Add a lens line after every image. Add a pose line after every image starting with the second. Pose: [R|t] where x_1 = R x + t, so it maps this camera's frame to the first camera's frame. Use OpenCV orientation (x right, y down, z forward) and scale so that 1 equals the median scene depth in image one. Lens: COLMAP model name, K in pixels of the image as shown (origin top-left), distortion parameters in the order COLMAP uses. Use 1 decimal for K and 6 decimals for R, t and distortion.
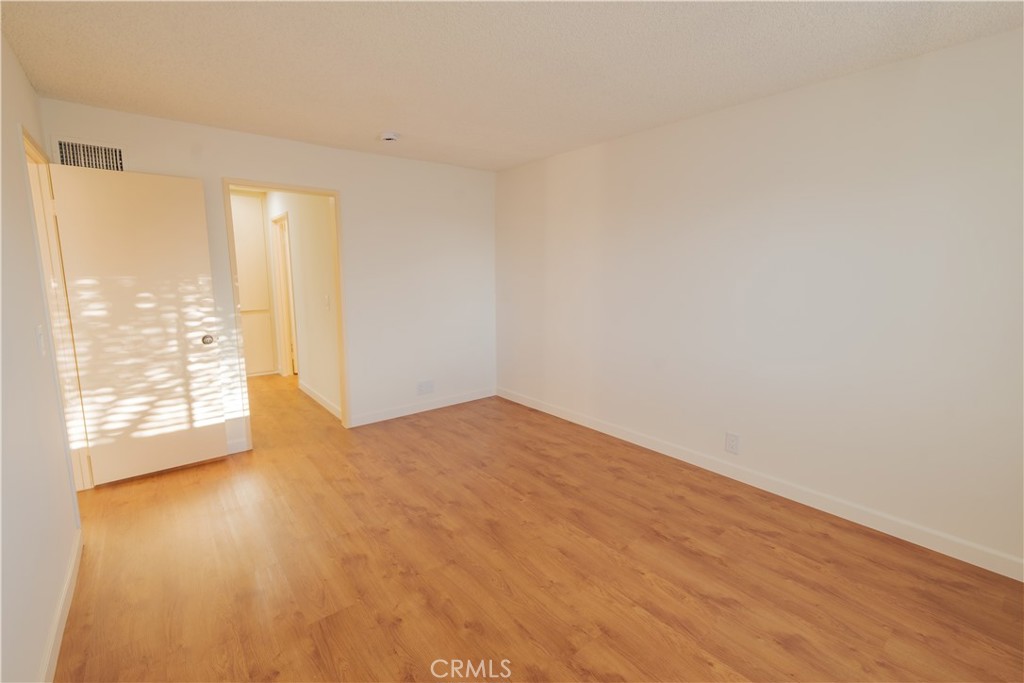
lens RADIAL K [[446.1, 0, 513.8], [0, 446.1, 336.0], [0, 0, 1]] dist [-0.000439, -0.000478]
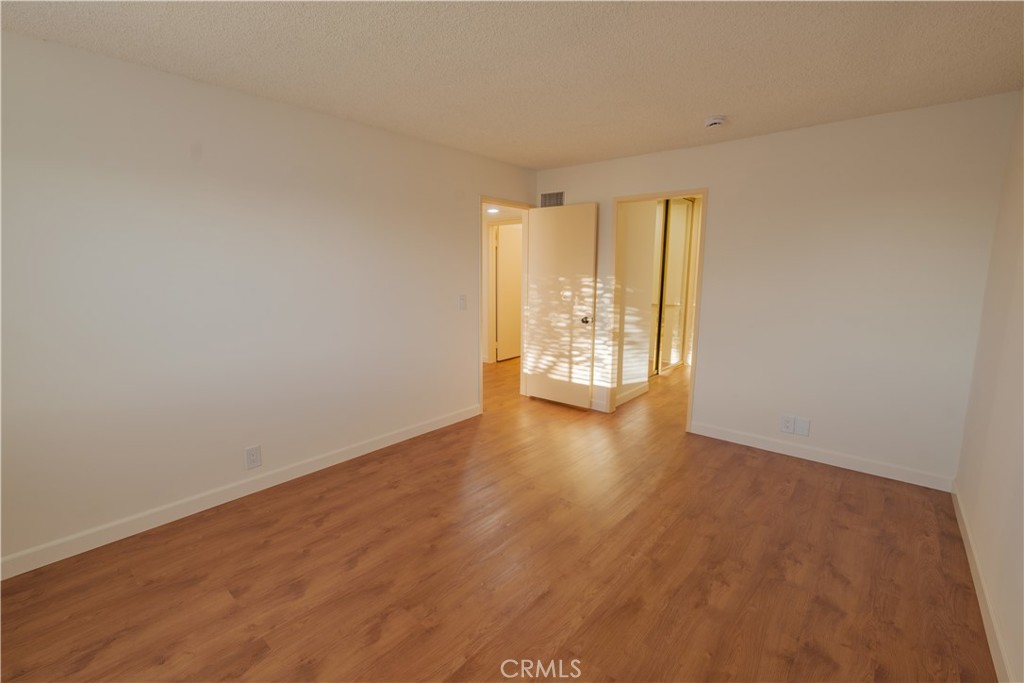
lens RADIAL K [[446.1, 0, 529.7], [0, 446.1, 379.3], [0, 0, 1]] dist [-0.000439, -0.000478]
pose [[0.187018, 0.237909, -0.953113, 0.649833], [-0.146425, 0.966143, 0.212430, -0.091754], [0.971382, 0.099831, 0.215522, 0.560700]]
